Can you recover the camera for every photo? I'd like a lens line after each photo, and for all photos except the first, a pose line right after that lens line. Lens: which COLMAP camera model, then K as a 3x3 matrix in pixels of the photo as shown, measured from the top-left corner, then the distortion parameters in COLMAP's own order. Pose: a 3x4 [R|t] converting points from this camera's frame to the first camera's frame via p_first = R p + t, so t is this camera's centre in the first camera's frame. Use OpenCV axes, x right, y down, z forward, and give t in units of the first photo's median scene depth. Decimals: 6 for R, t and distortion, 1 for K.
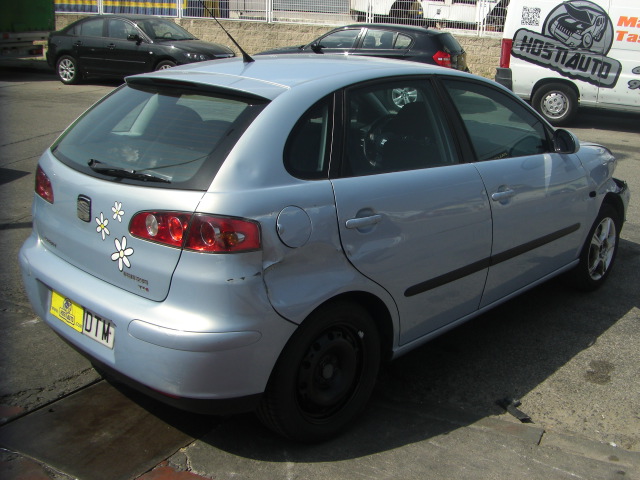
lens RADIAL K [[726.8, 0, 382.3], [0, 726.8, 238.7], [0, 0, 1]] dist [-0.192174, 0.160821]
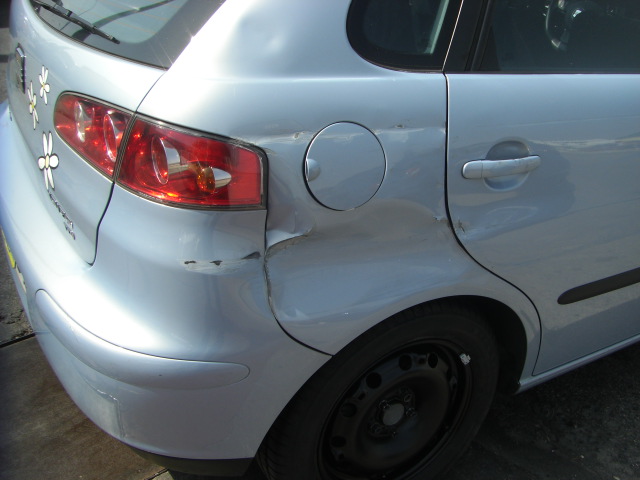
lens RADIAL K [[726.8, 0, 382.3], [0, 726.8, 238.7], [0, 0, 1]] dist [-0.192174, 0.160821]
pose [[0.958410, 0.188851, -0.213977, 0.011924], [-0.145005, 0.967993, 0.204848, -0.068642], [0.245814, -0.165300, 0.955118, 0.518115]]
